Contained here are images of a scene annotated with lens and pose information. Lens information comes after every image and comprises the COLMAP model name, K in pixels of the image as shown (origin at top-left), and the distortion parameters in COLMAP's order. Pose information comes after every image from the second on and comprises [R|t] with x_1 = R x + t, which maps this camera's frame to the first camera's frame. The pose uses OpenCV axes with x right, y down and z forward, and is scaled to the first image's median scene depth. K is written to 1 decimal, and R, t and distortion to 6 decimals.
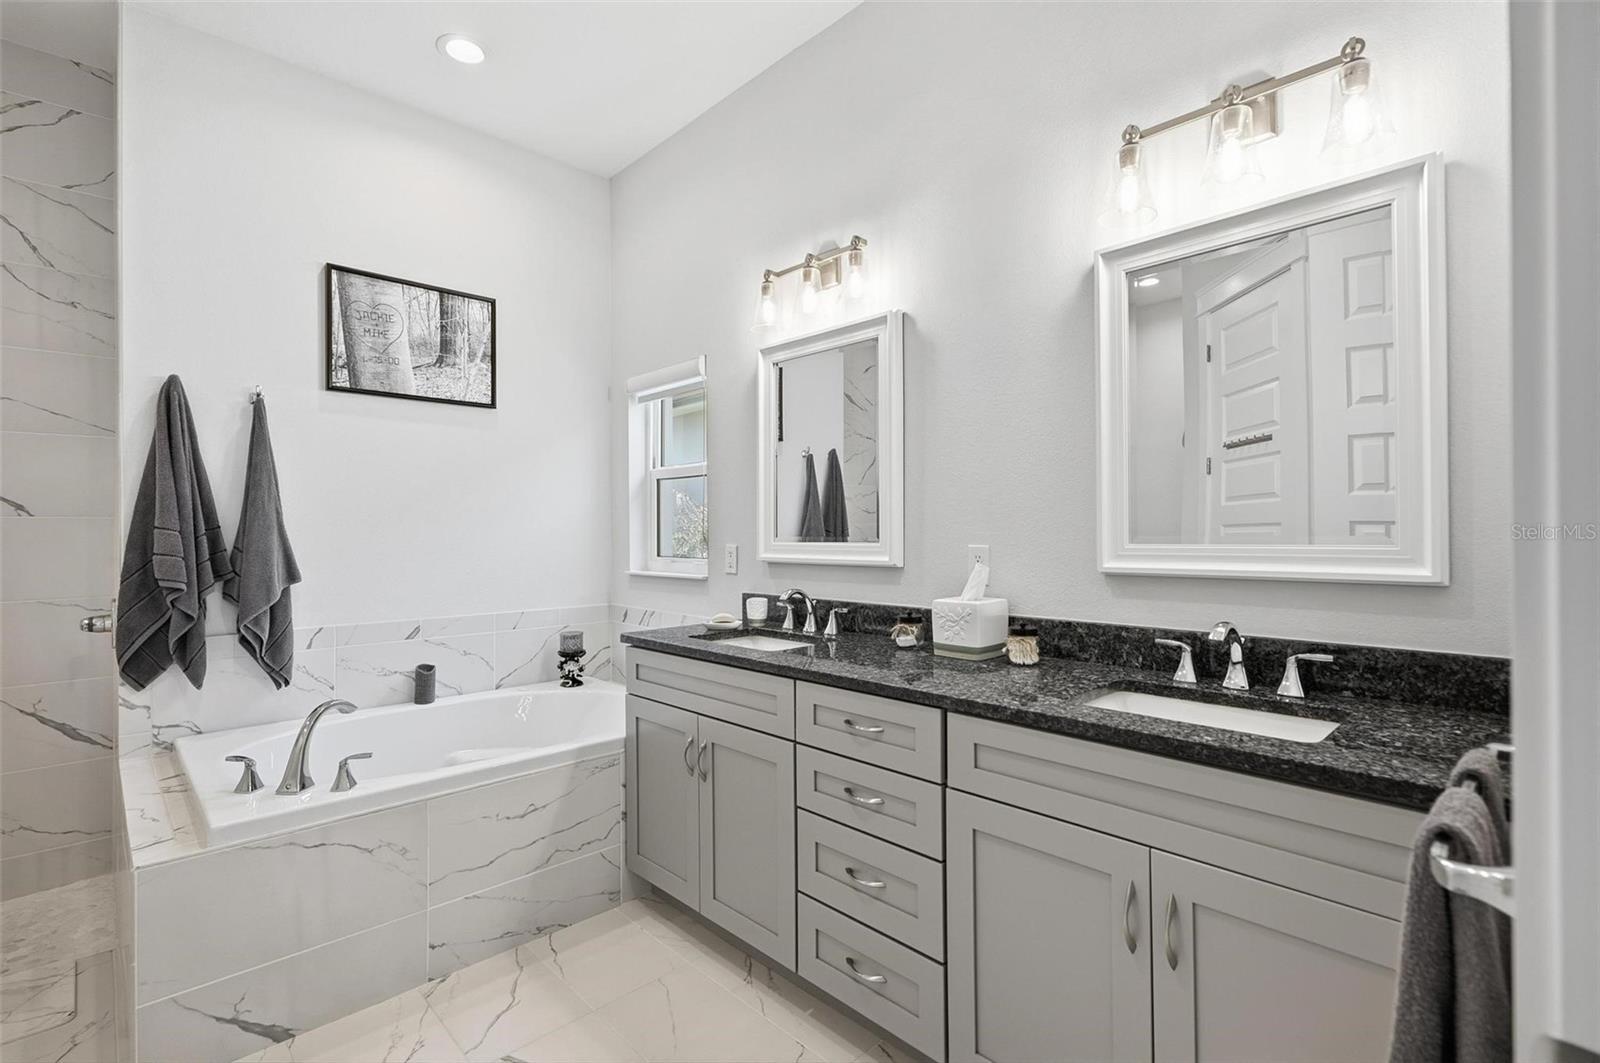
lens RADIAL K [[733.4, 0, 809.1], [0, 733.4, 526.6], [0, 0, 1]] dist [0.002840, -0.000838]
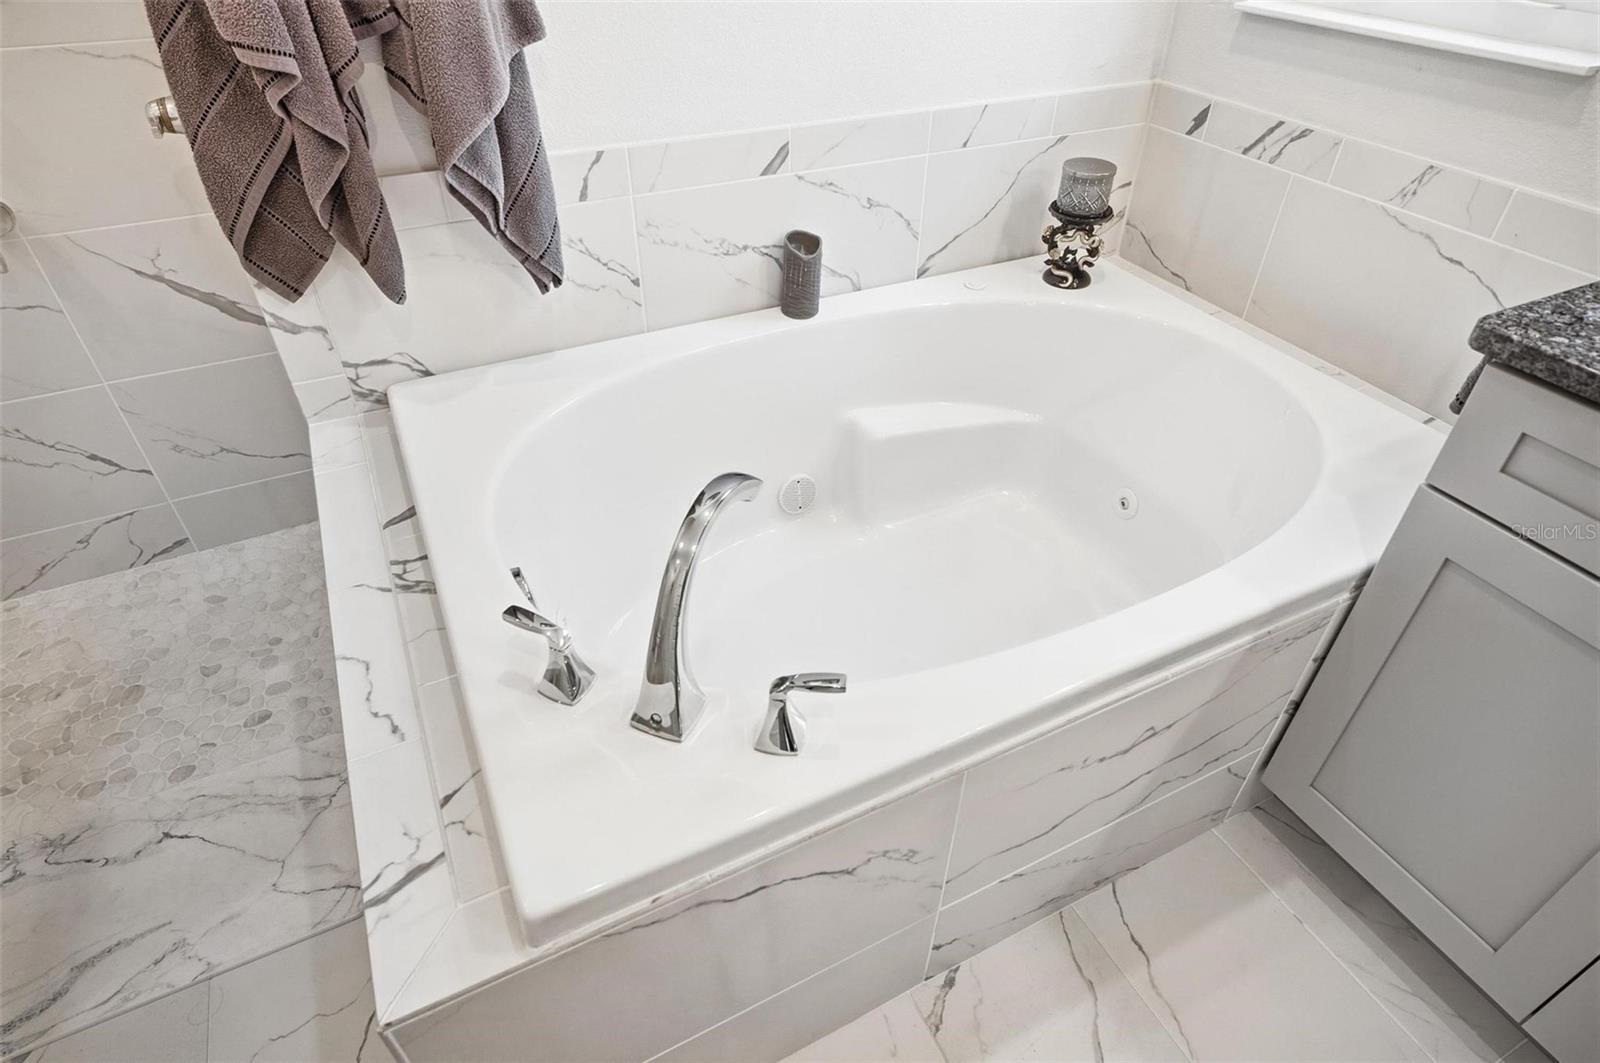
lens RADIAL K [[900.0, 0, 812.9], [0, 900.0, 536.6], [0, 0, 1]] dist [0.004640, 0.000315]
pose [[0.951840, 0.200154, -0.232249, -0.410548], [-0.011247, 0.779793, 0.625937, -0.021952], [0.306390, -0.593180, 0.744489, 0.553707]]
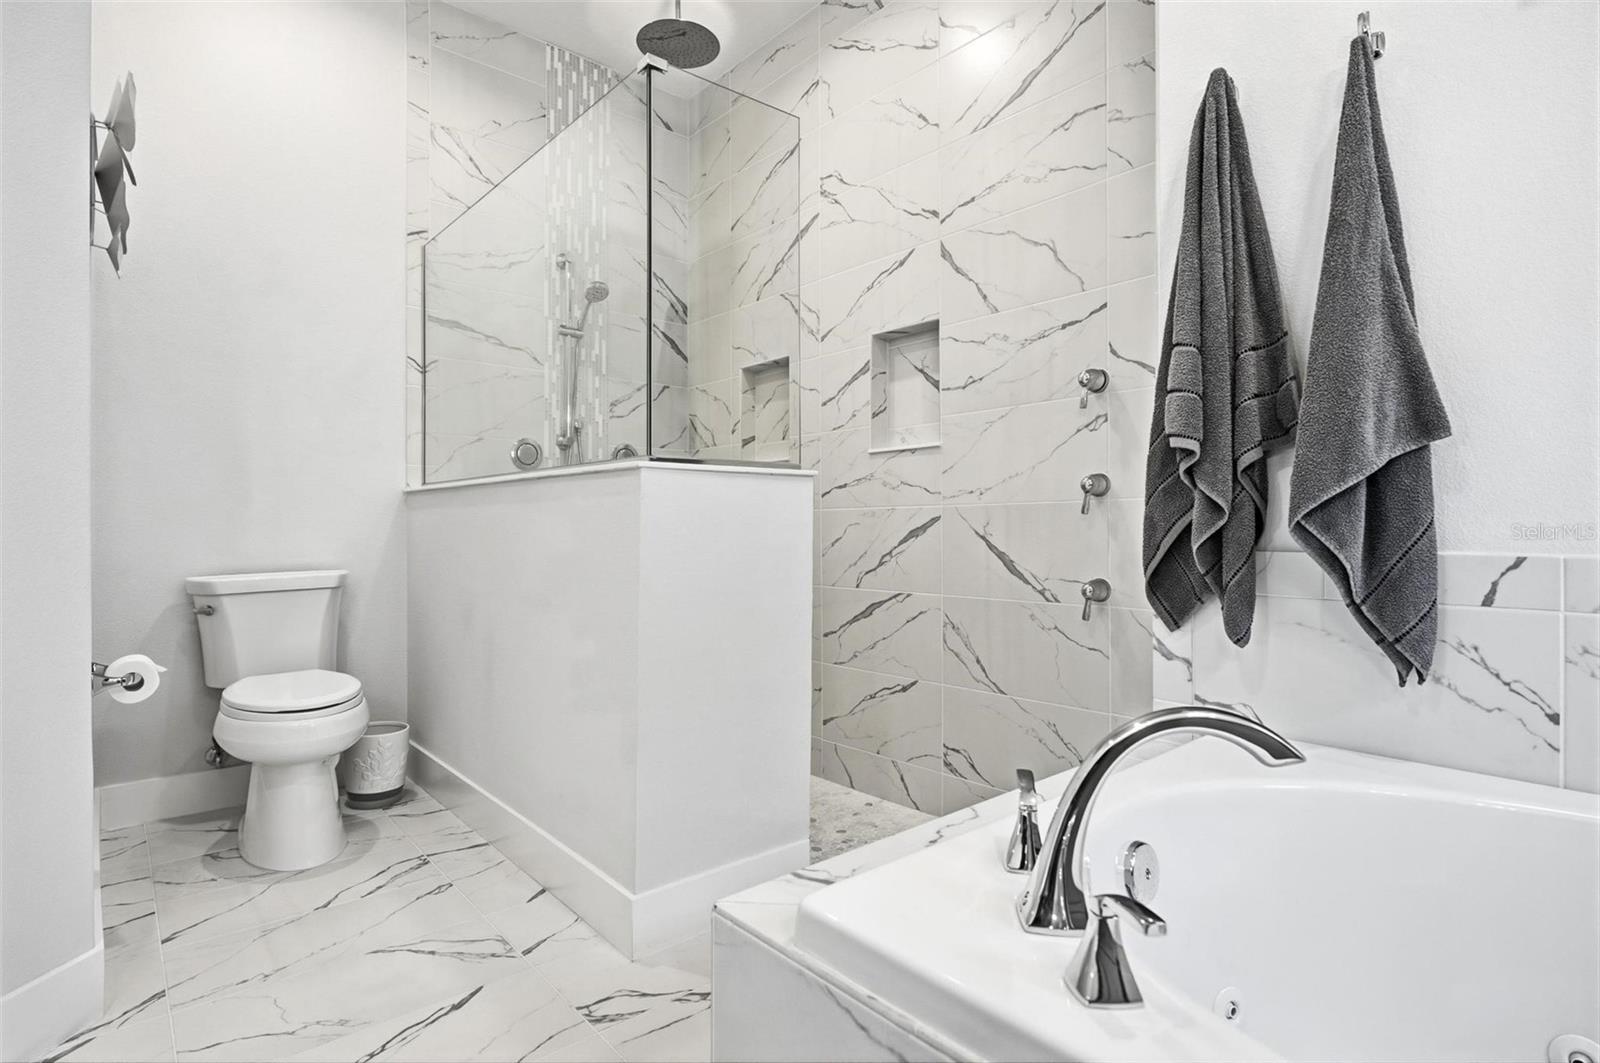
lens RADIAL K [[804.7, 0, 801.4], [0, 804.7, 538.5], [0, 0, 1]] dist [-0.001431, -0.000585]
pose [[-0.065687, 0.010449, -0.997786, -0.228754], [0.000312, 0.999945, 0.010451, 0.134469], [0.997840, 0.000375, -0.065687, 0.704061]]
